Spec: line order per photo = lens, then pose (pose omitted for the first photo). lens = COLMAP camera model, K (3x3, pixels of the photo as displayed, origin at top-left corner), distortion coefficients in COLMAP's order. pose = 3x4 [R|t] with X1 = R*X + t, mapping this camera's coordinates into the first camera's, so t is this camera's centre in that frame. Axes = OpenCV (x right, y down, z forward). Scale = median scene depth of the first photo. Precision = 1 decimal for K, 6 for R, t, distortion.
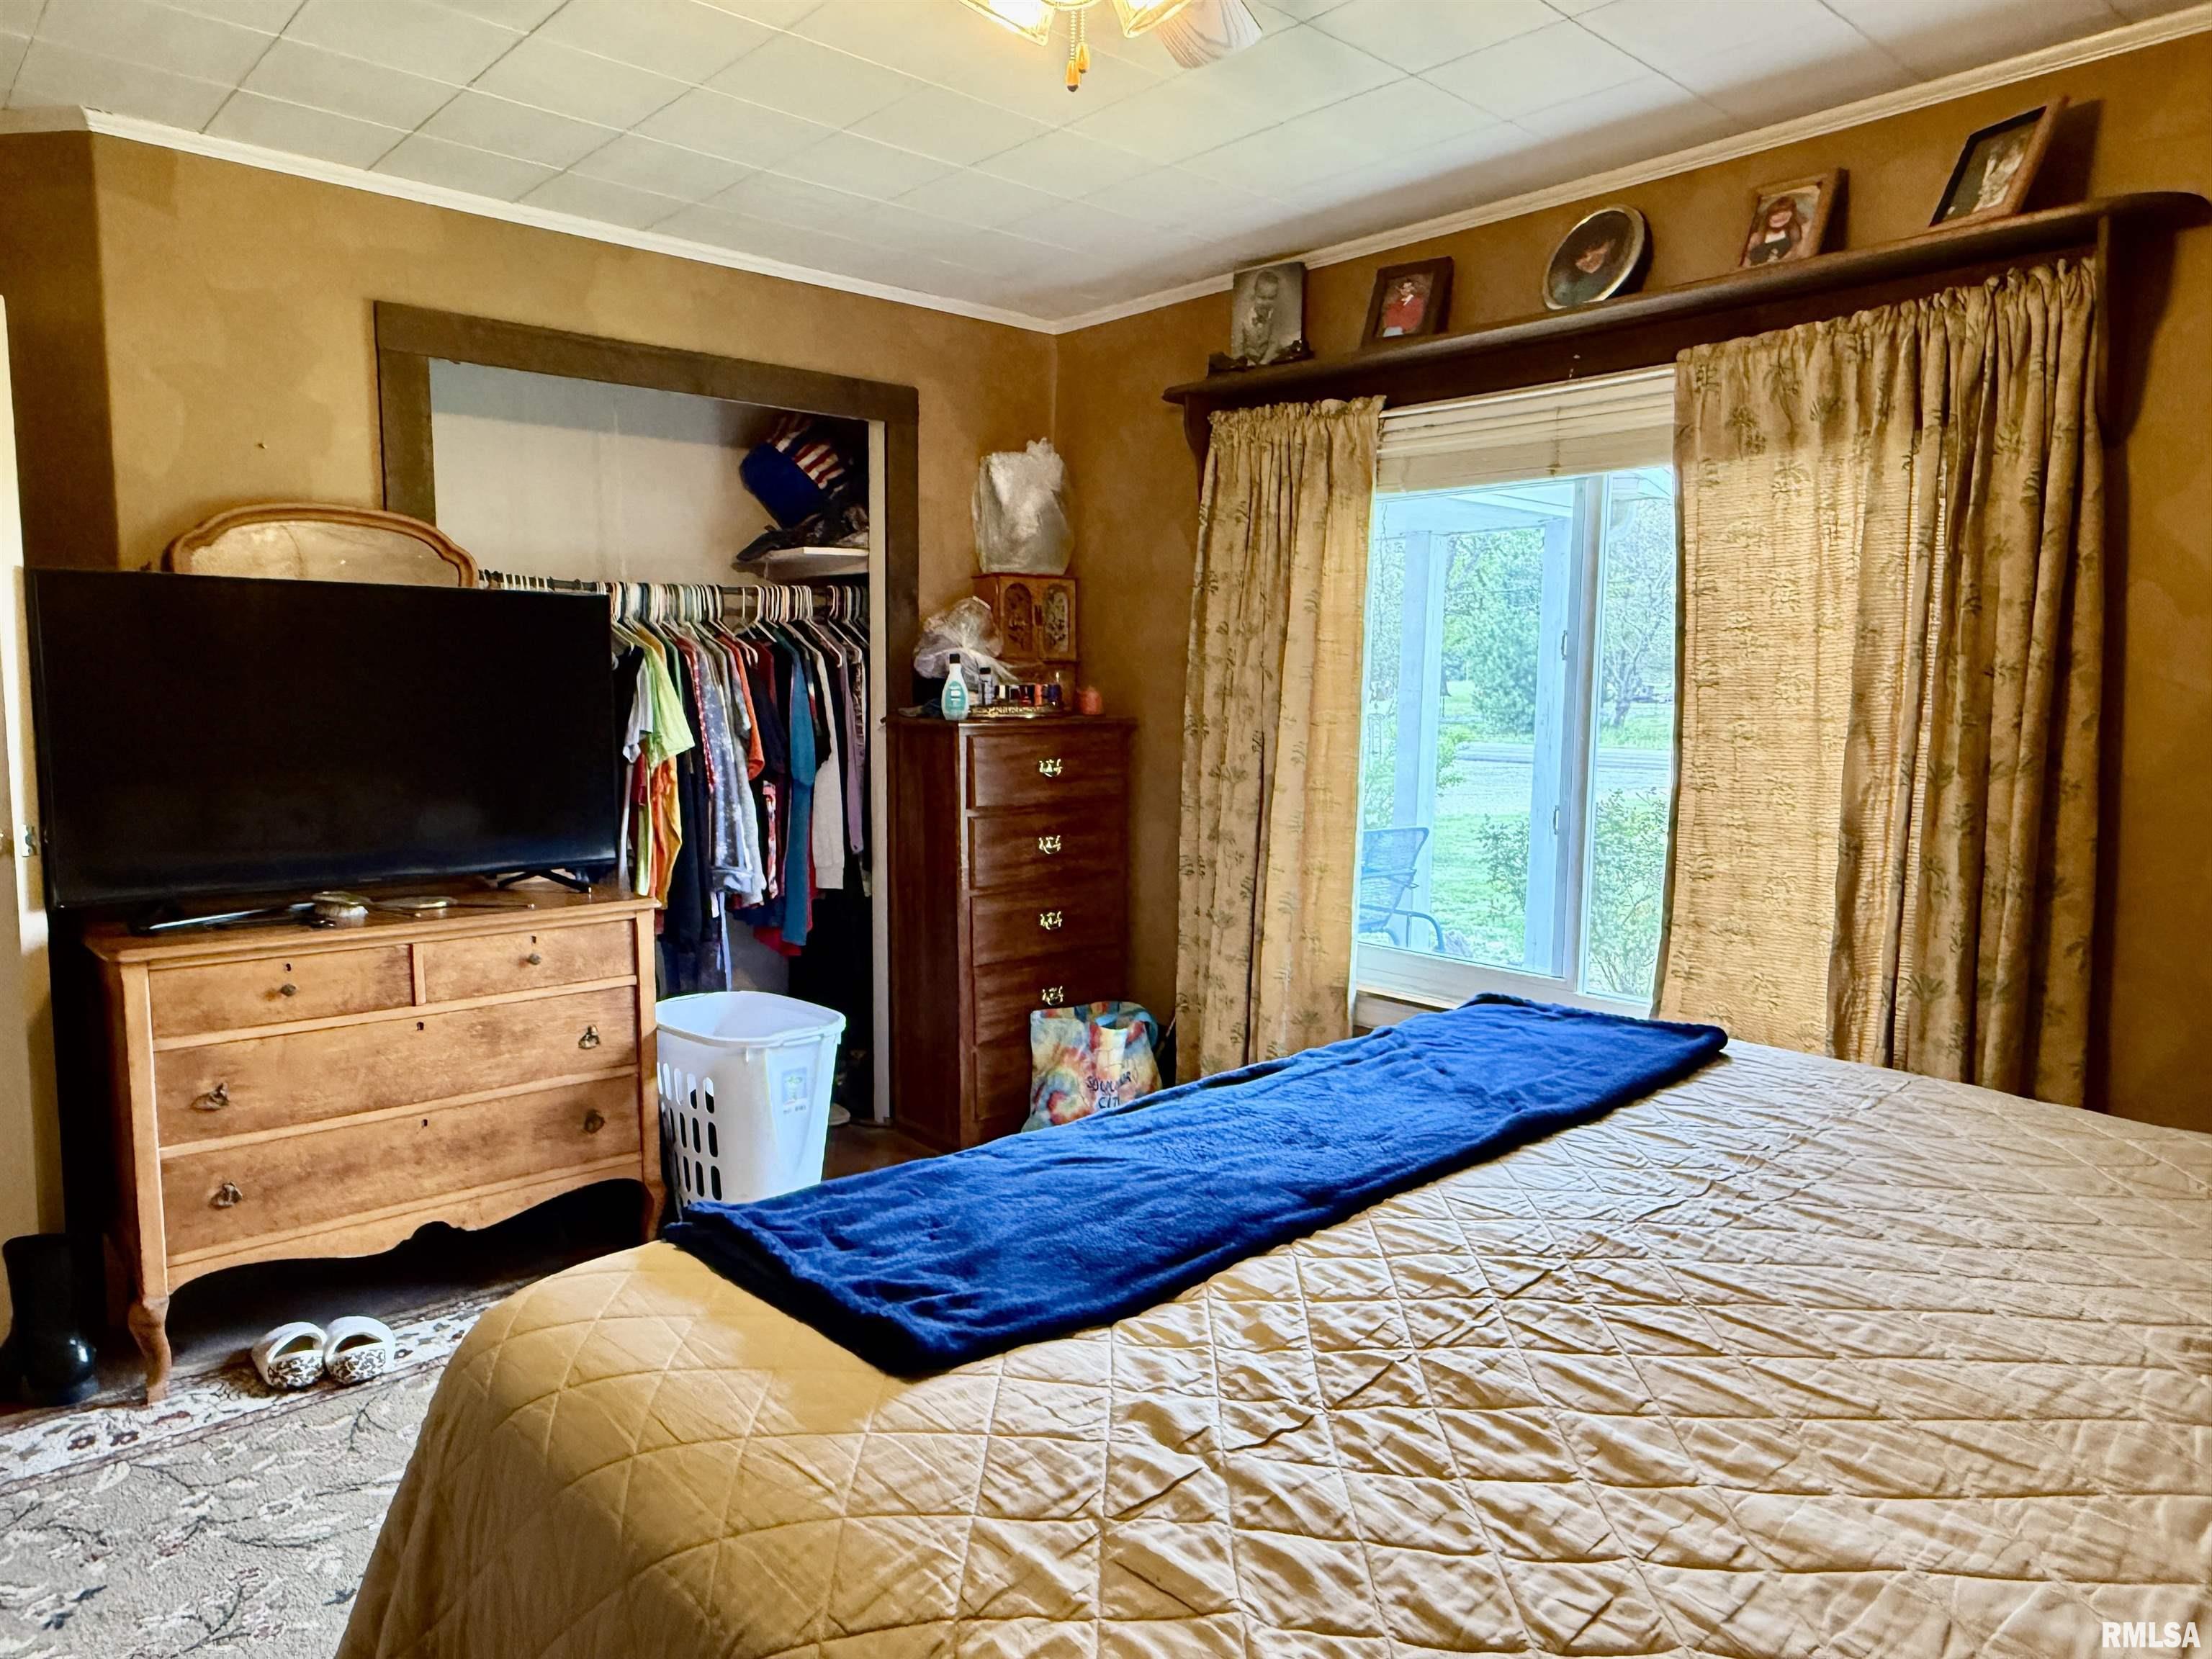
lens RADIAL K [[1418.8, 0, 1106.0], [0, 1418.8, 829.5], [0, 0, 1]] dist [-0.000055, 0.000346]
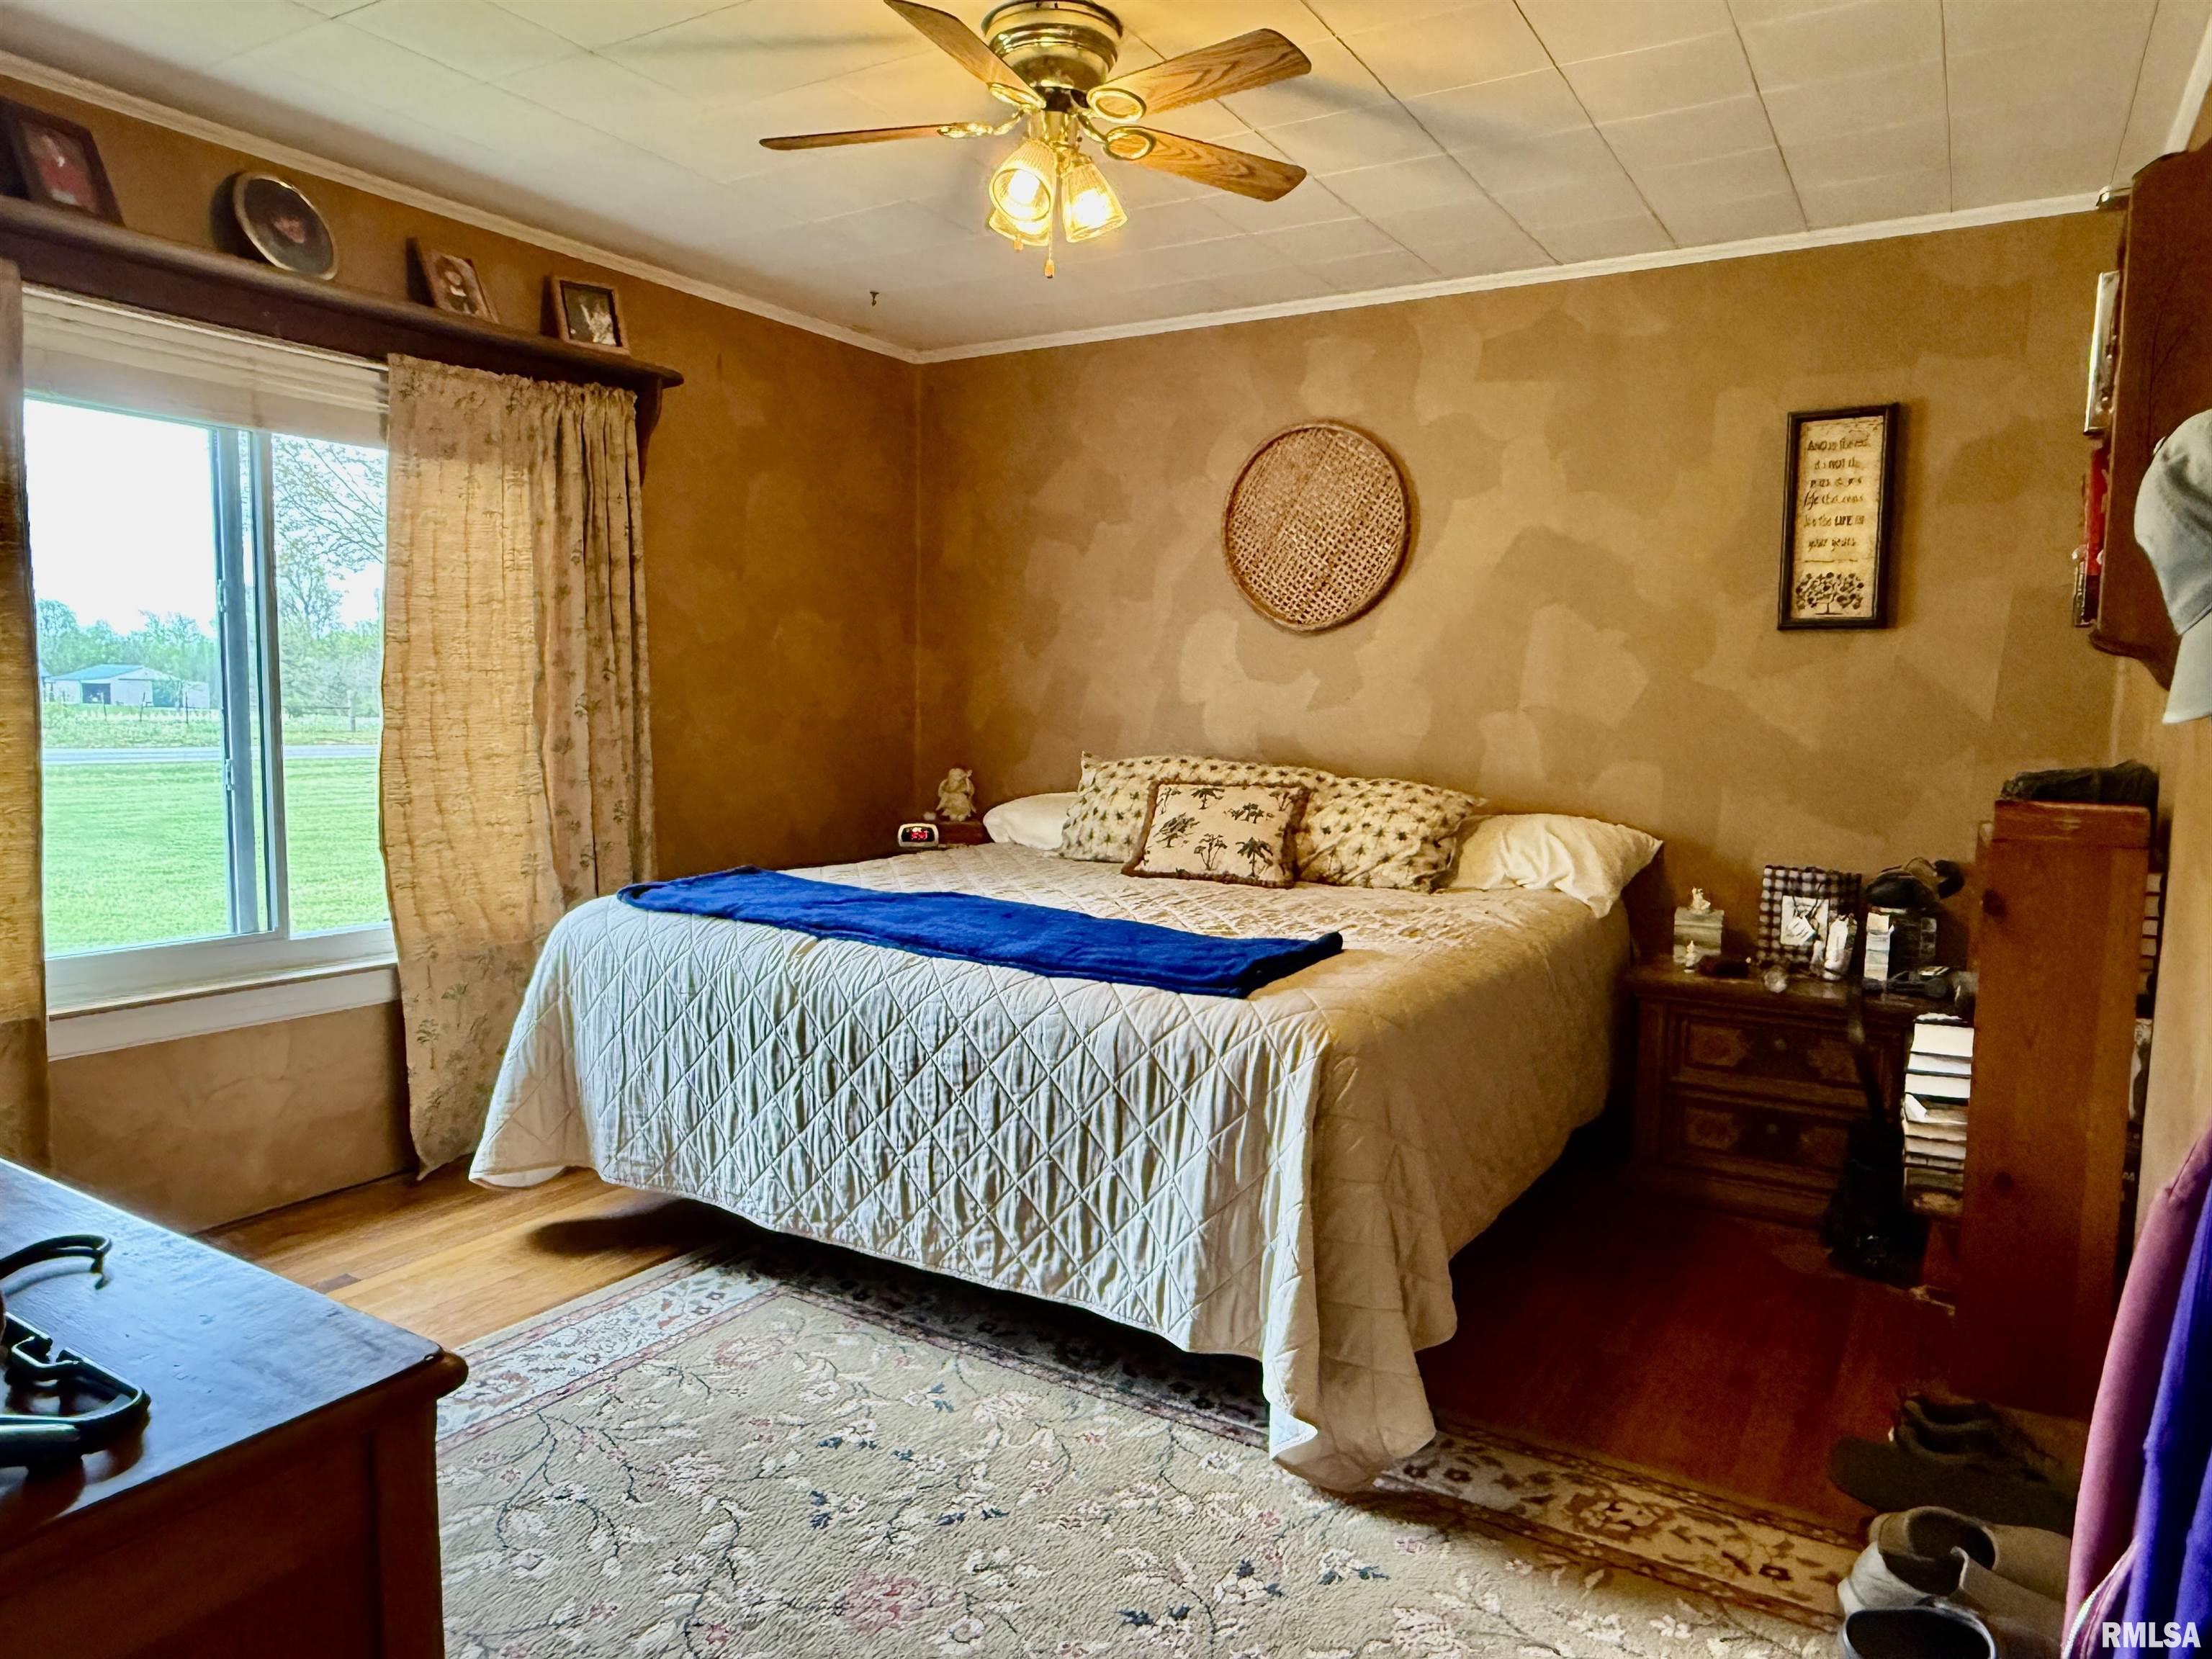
lens RADIAL K [[1418.8, 0, 1106.0], [0, 1418.8, 829.5], [0, 0, 1]] dist [-0.000055, 0.000346]
pose [[-0.272611, -0.106366, 0.956227, -0.906889], [0.073652, 0.988647, 0.130970, -0.058399], [-0.959301, 0.106132, -0.261682, 0.770248]]
